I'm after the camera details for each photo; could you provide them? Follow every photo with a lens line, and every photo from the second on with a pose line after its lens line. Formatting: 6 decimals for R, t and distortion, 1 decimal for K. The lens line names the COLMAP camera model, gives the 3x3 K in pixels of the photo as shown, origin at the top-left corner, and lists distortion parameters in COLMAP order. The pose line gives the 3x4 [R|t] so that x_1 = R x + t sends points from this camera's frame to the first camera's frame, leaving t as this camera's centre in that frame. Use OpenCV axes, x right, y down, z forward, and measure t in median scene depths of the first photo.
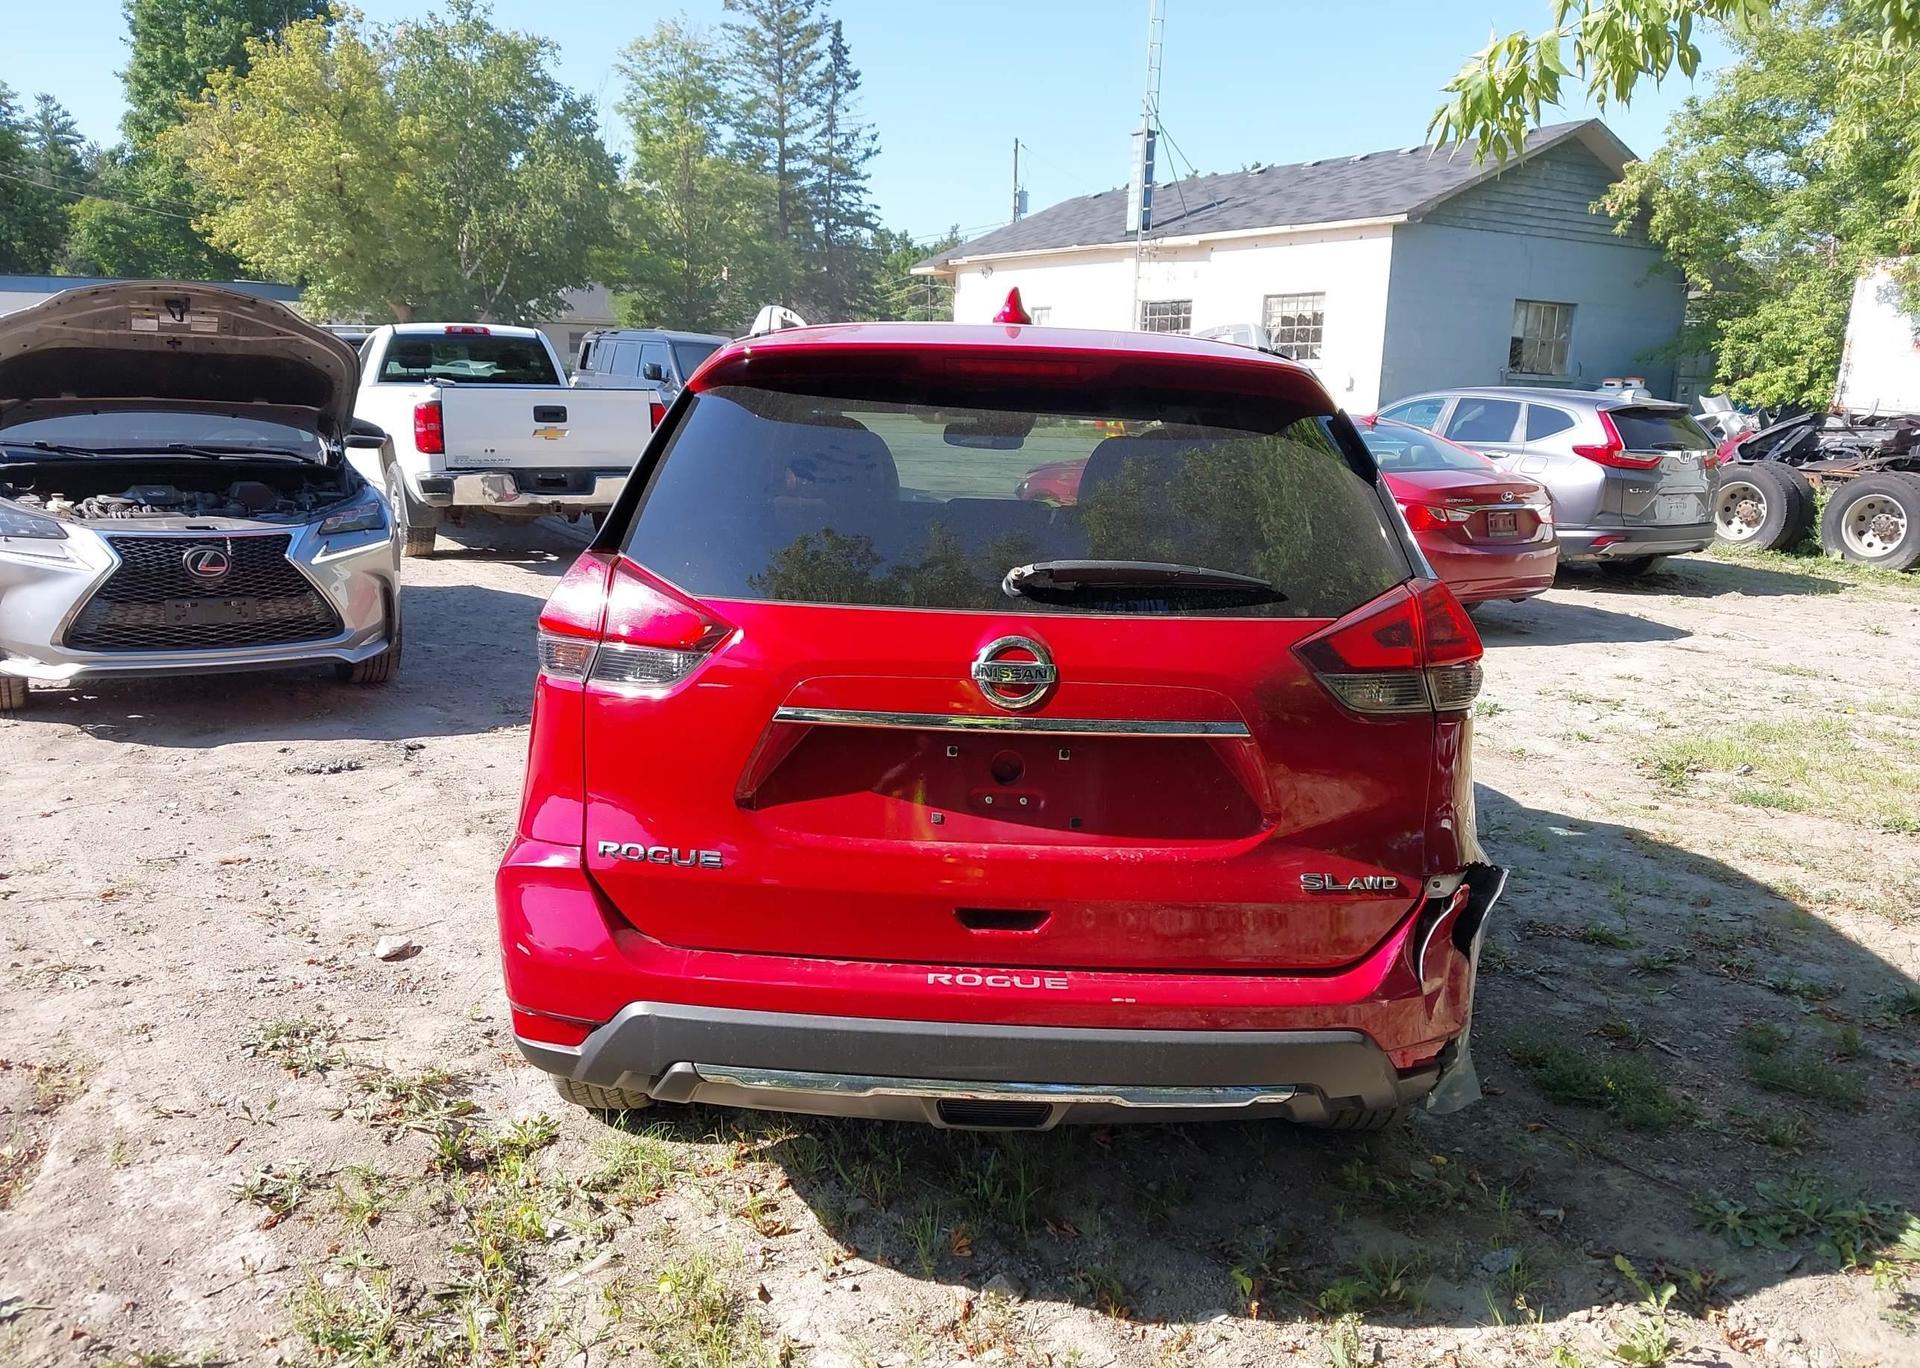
lens RADIAL K [[1586.9, 0, 962.9], [0, 1586.9, 657.9], [0, 0, 1]] dist [-0.004159, 0.005754]
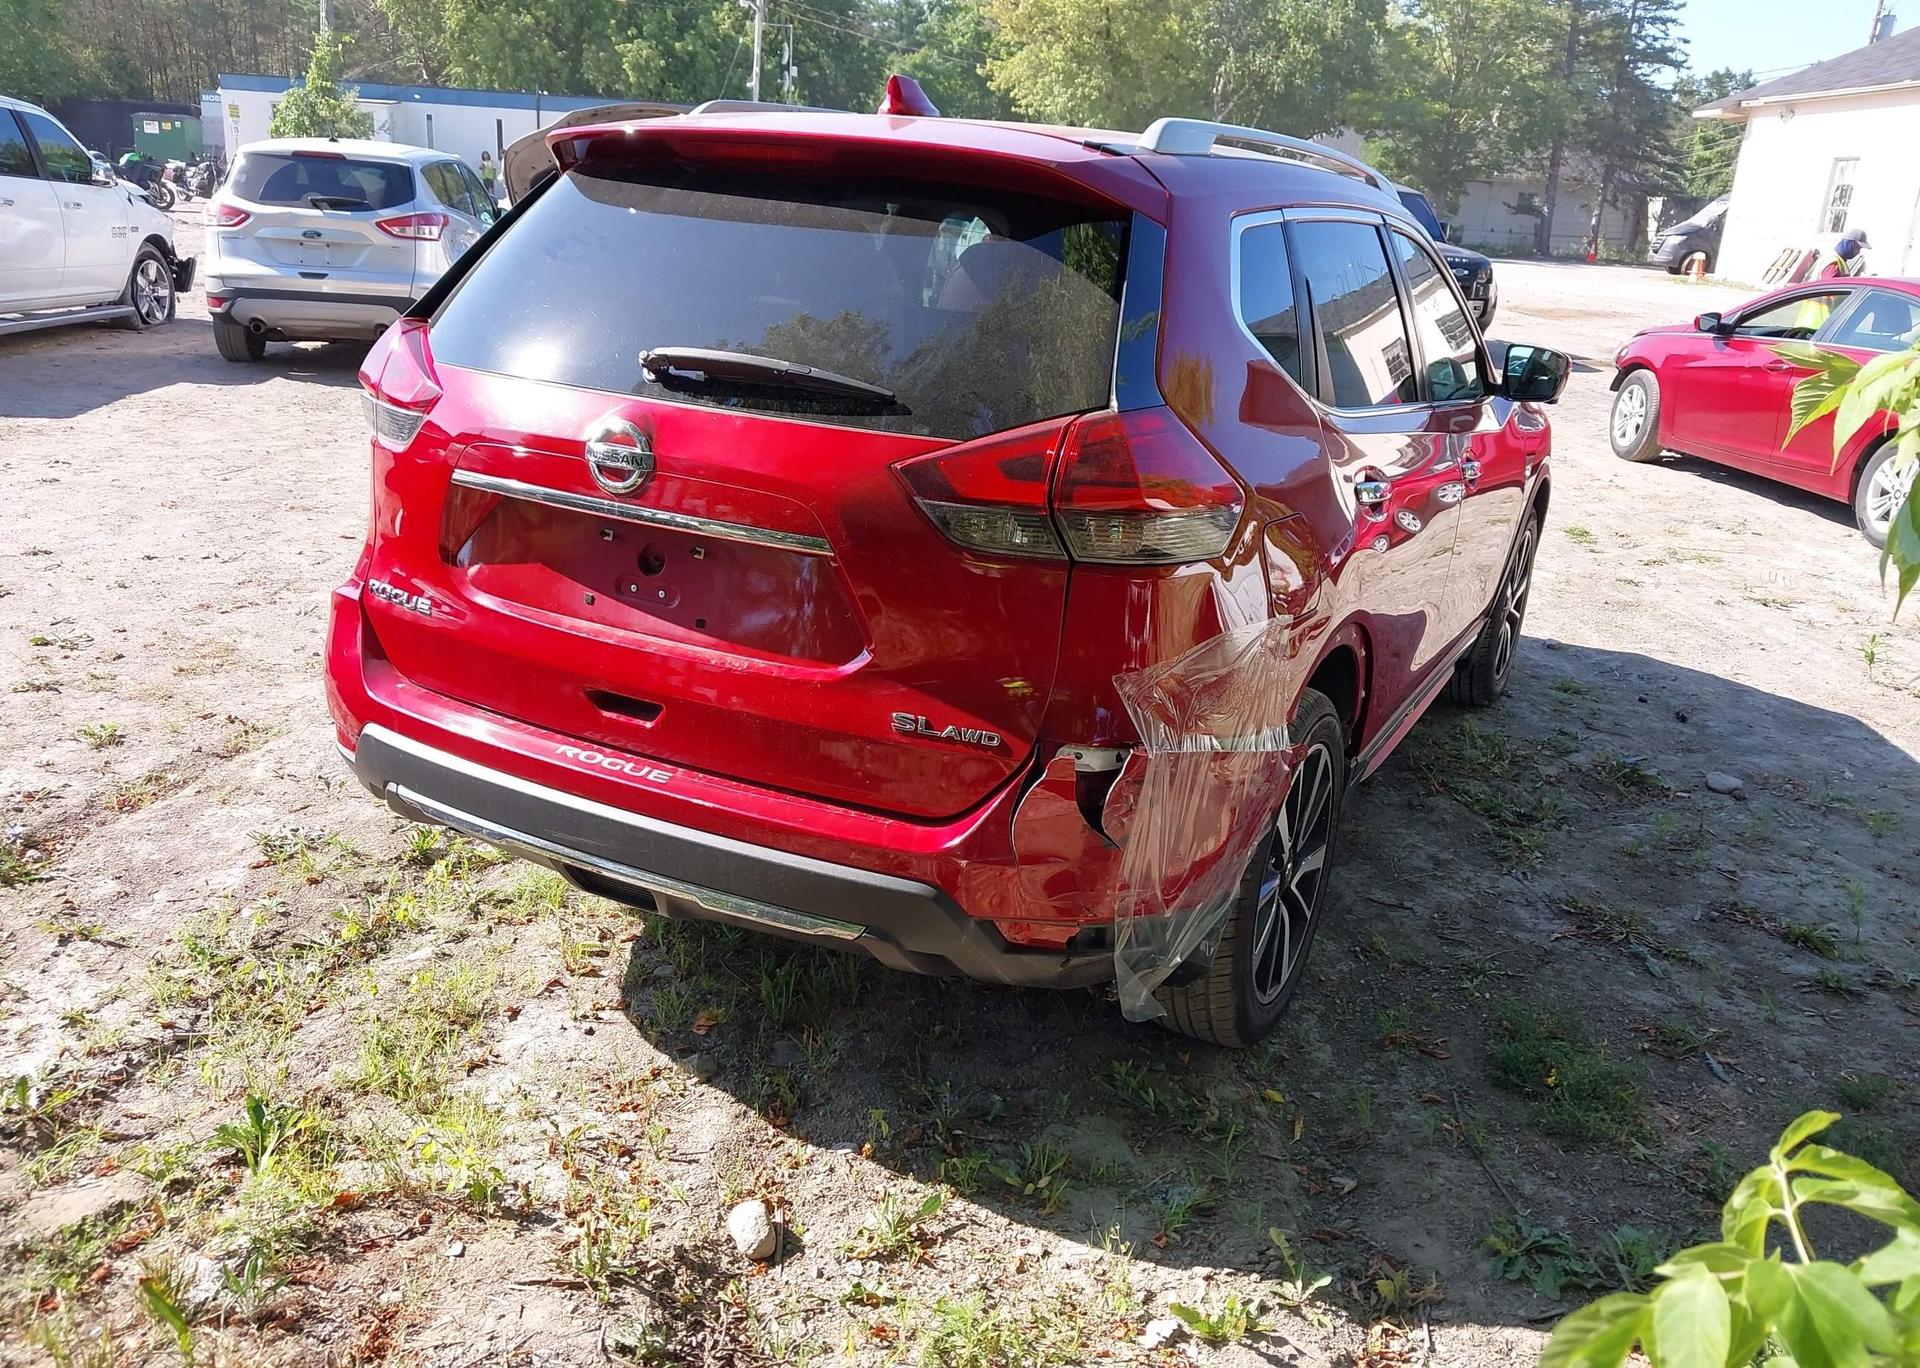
lens RADIAL K [[1581.2, 0, 939.8], [0, 1581.2, 688.7], [0, 0, 1]] dist [-0.002359, 0.006873]
pose [[0.880627, 0.163091, -0.444856, 0.076006], [-0.114839, 0.984366, 0.133550, -0.000407], [0.459682, -0.066521, 0.885589, 0.022788]]
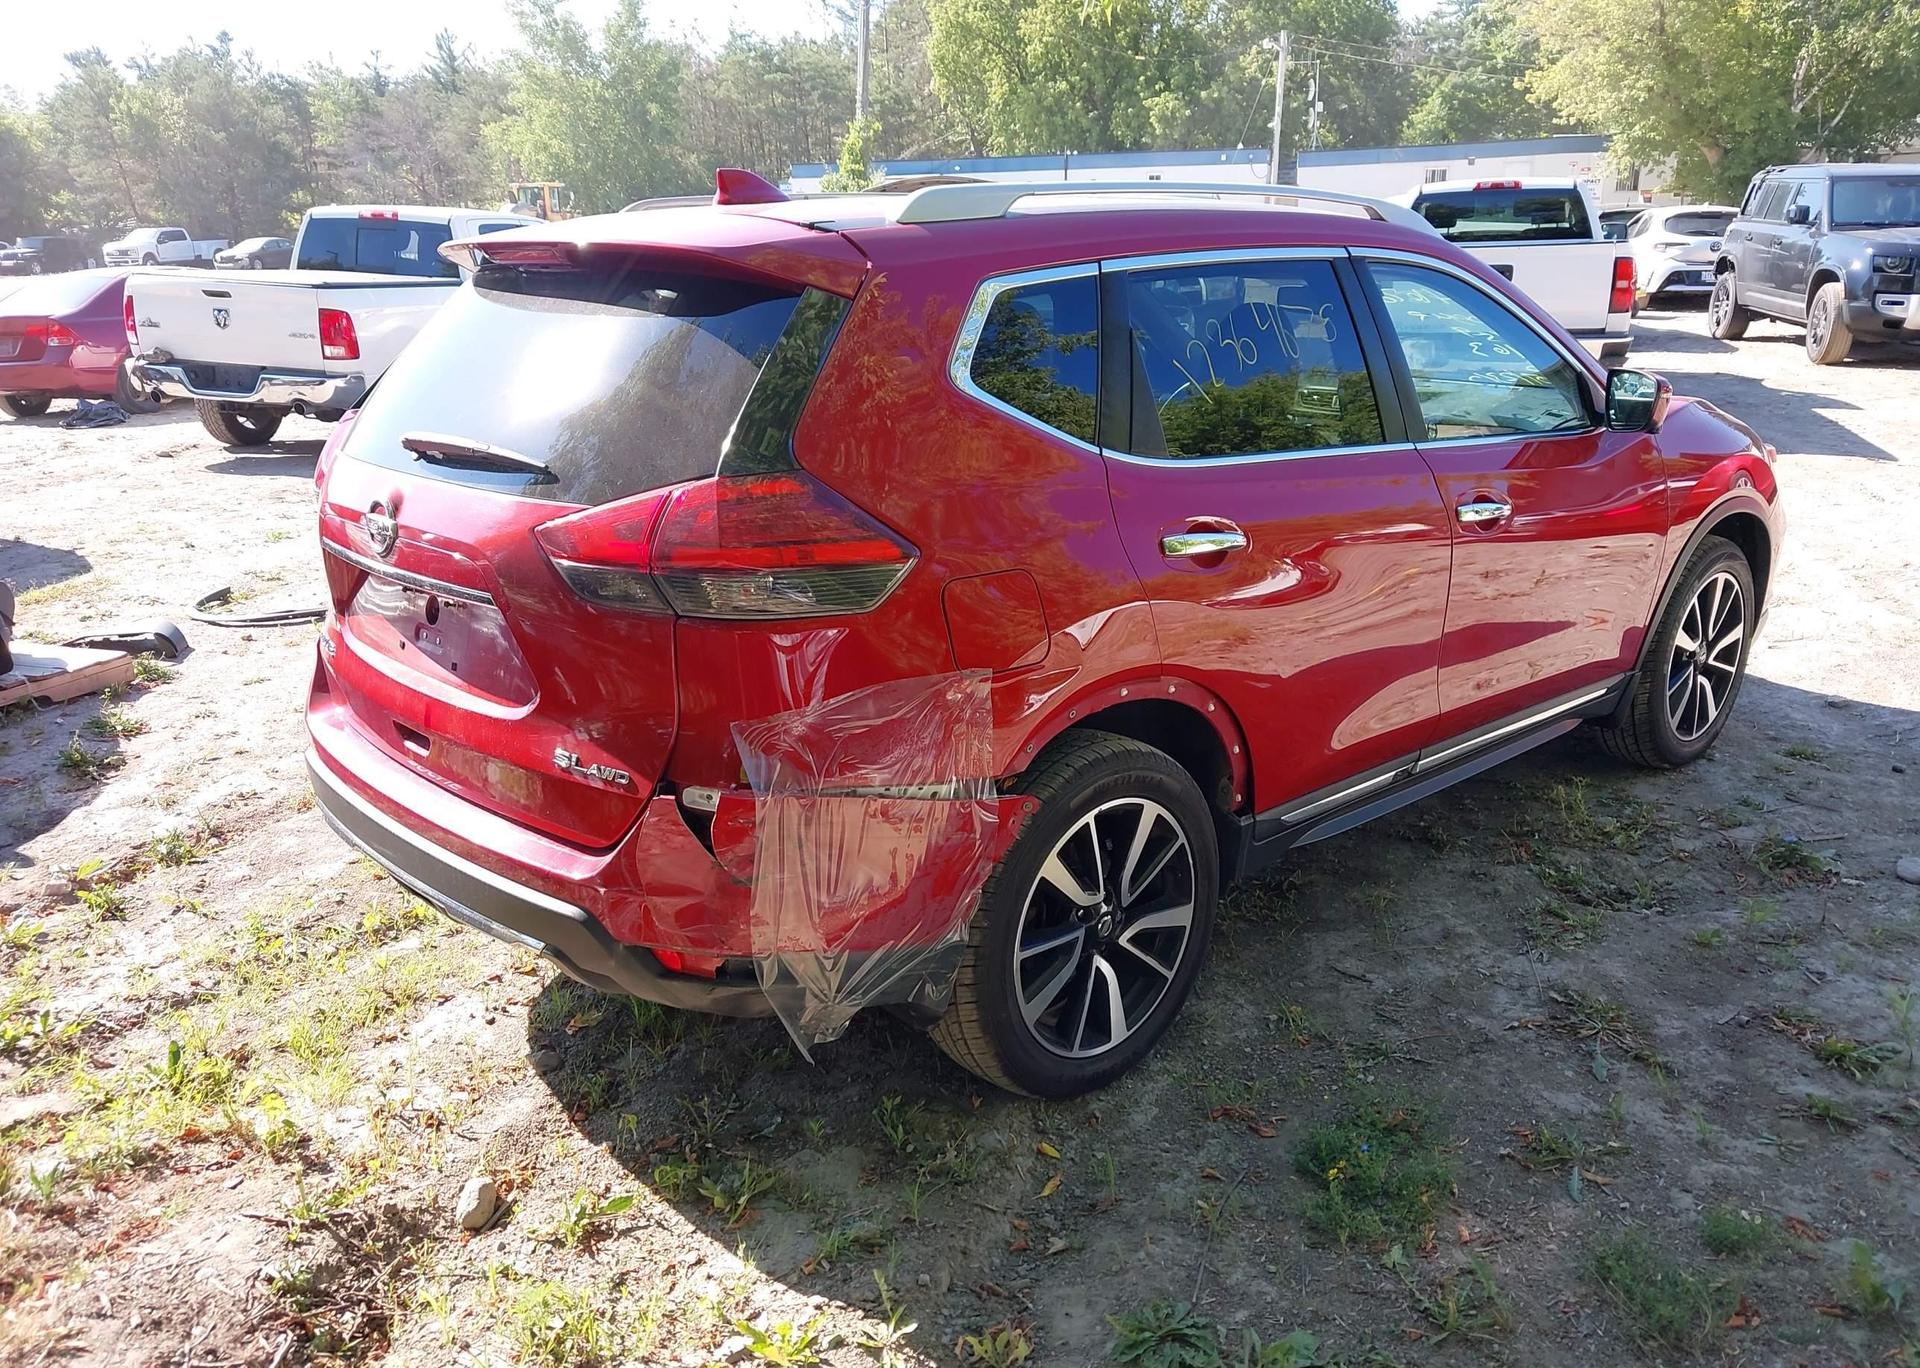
lens RADIAL K [[1571.5, 0, 919.6], [0, 1571.5, 677.6], [0, 0, 1]] dist [-0.007222, 0.013480]
pose [[0.661744, 0.163634, -0.731655, 0.131109], [-0.088033, 0.986099, 0.140920, -0.008890], [0.744544, -0.028843, 0.666950, 0.057975]]
